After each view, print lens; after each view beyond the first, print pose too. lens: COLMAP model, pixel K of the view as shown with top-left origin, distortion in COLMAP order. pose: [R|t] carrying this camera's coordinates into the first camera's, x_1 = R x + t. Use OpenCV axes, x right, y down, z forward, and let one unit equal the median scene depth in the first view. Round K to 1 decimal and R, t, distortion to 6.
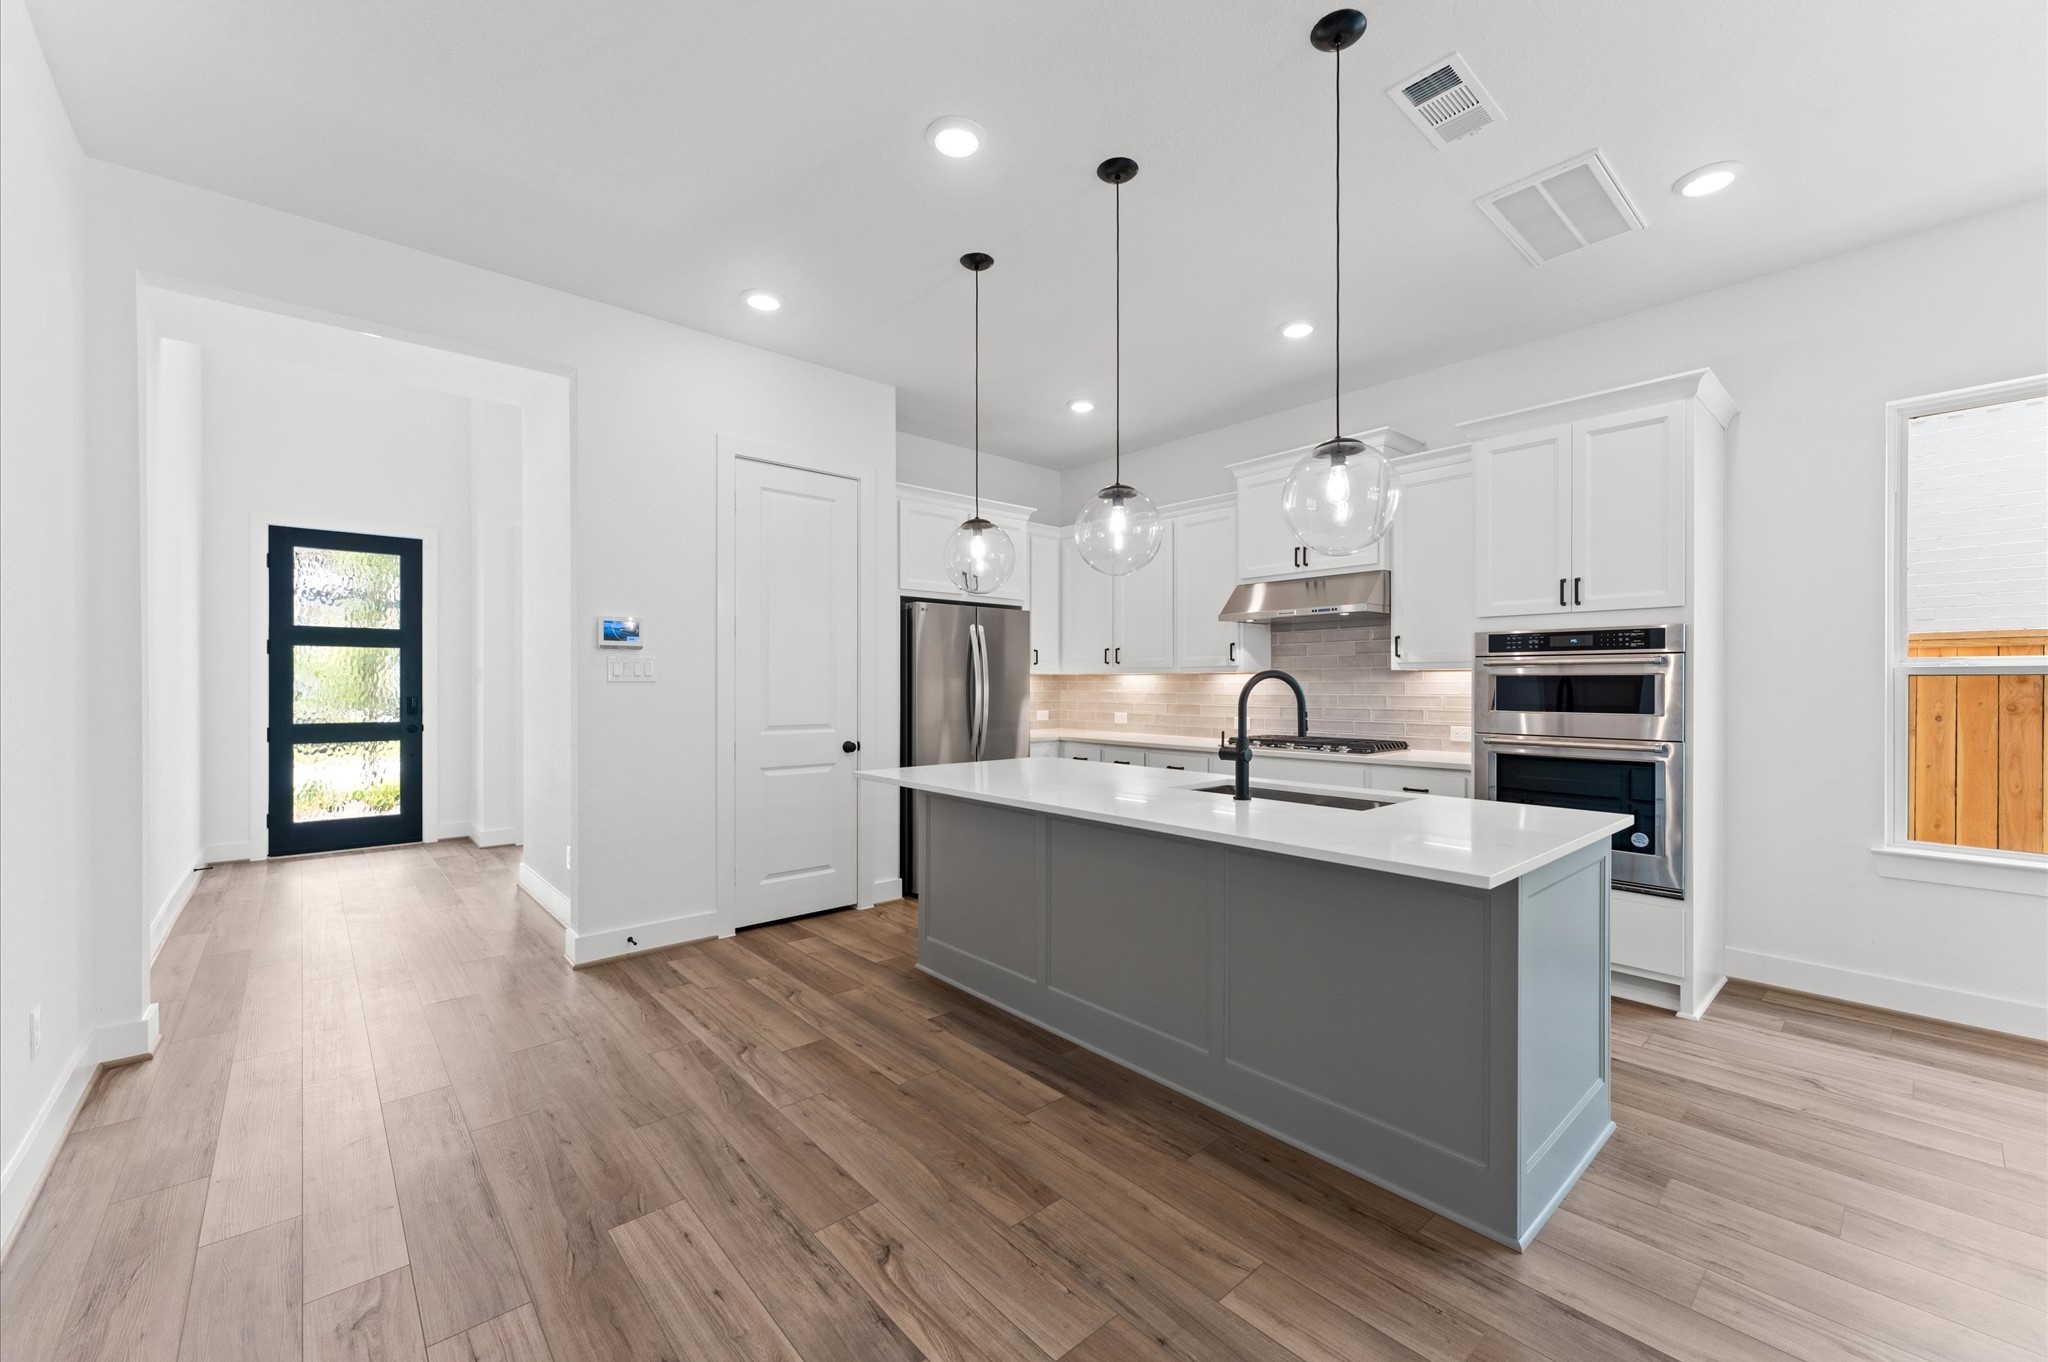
lens RADIAL K [[808.7, 0, 1024.0], [0, 808.7, 681.0], [0, 0, 1]] dist [-0.000245, 0.000064]
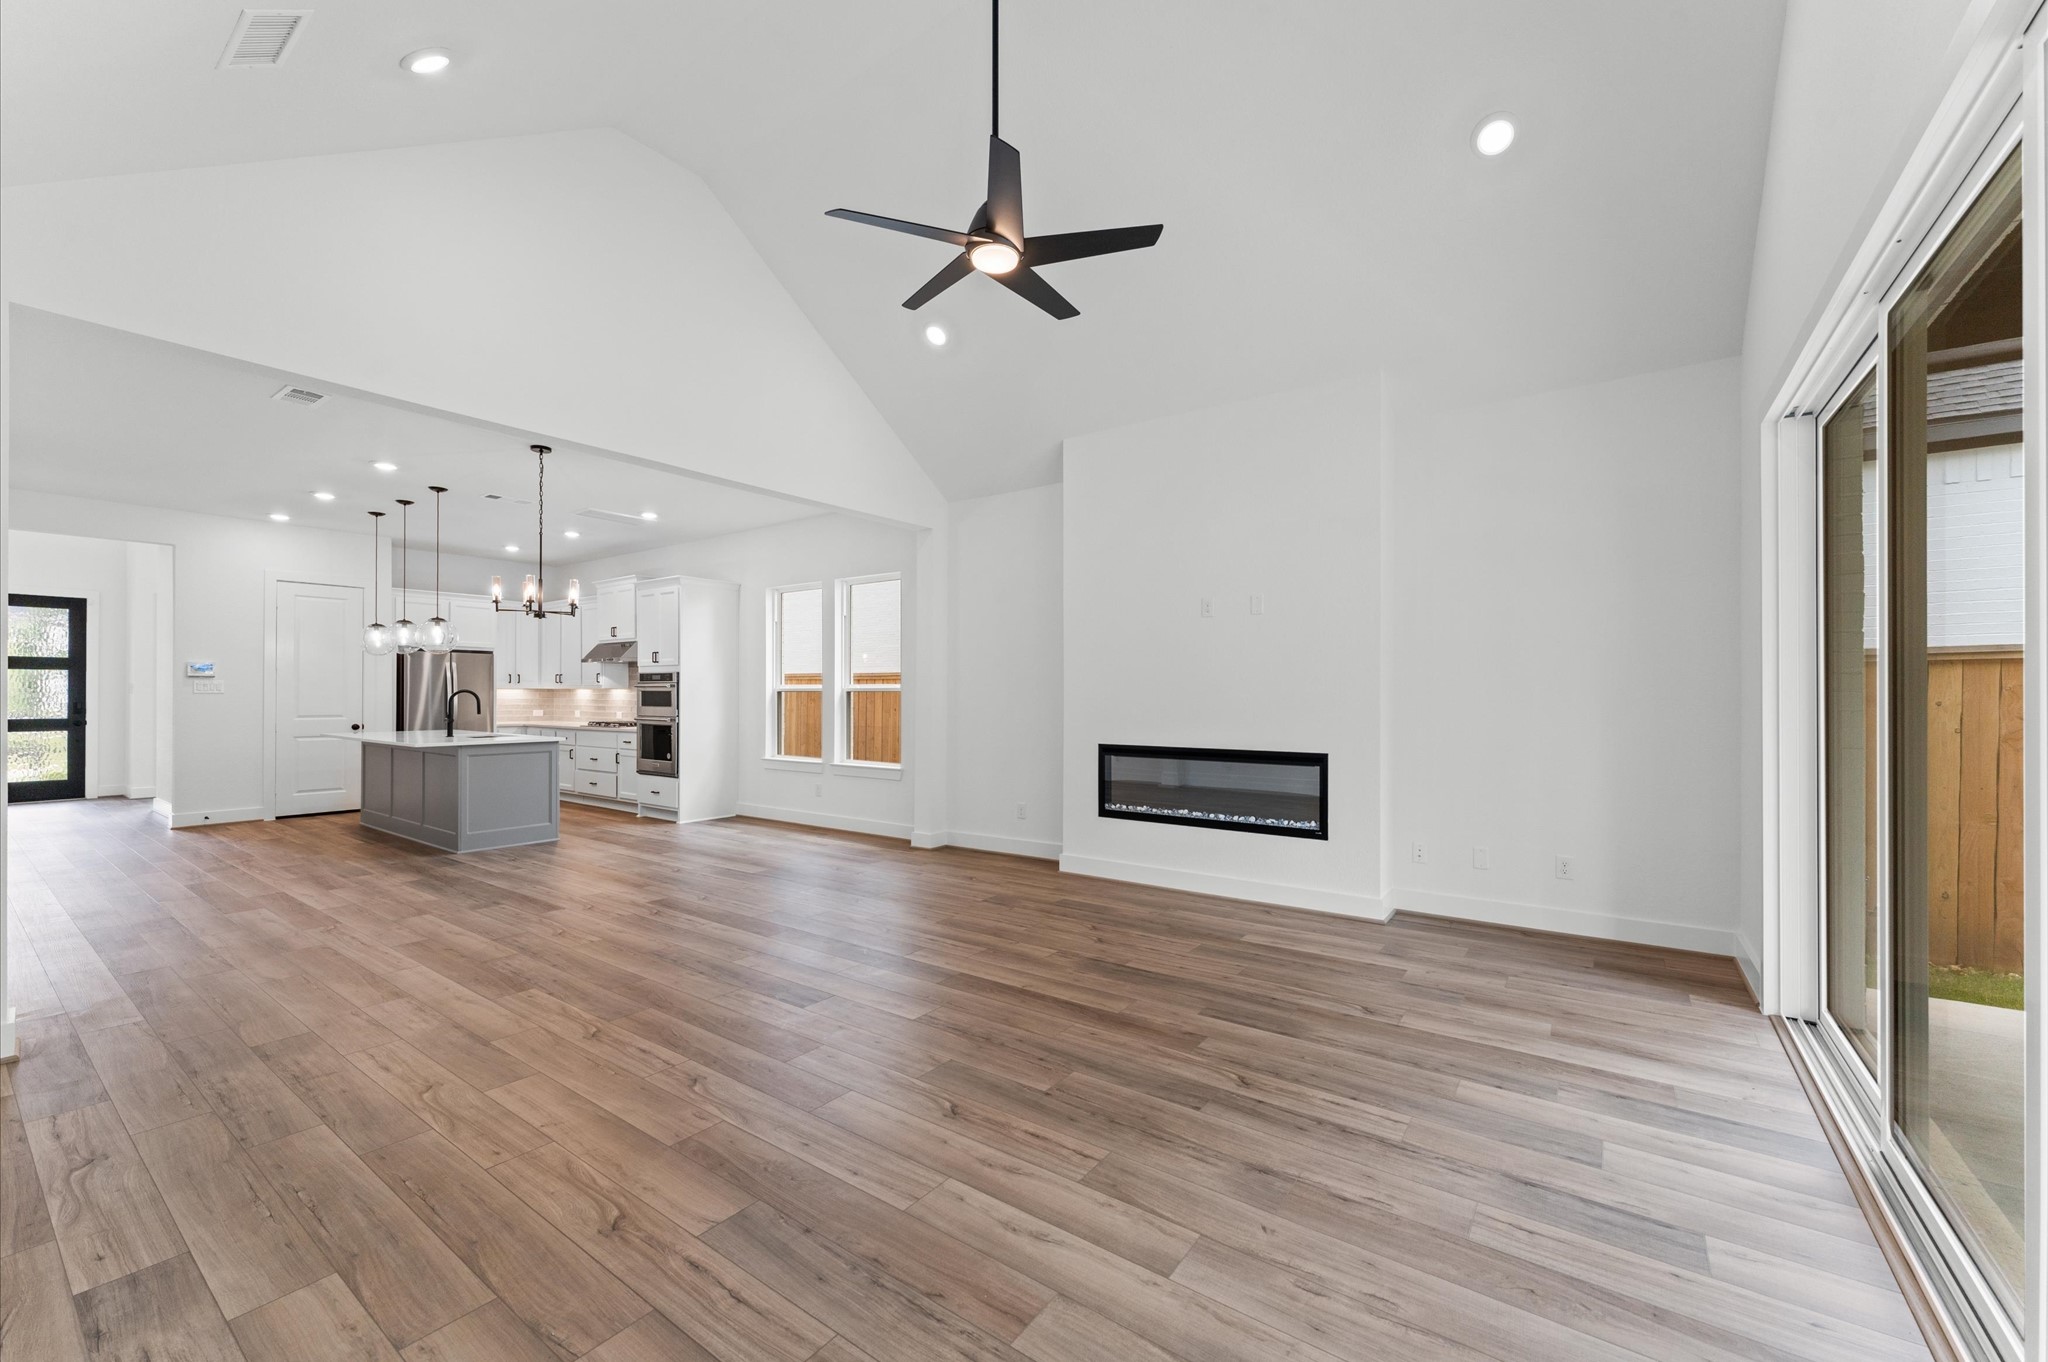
lens RADIAL K [[804.2, 0, 1054.8], [0, 804.2, 689.3], [0, 0, 1]] dist [-0.012432, 0.000293]
pose [[0.971468, 0.002564, 0.237157, 0.888765], [-0.002057, 0.999995, -0.002387, -0.006662], [-0.237162, 0.001832, 0.971468, -1.154251]]
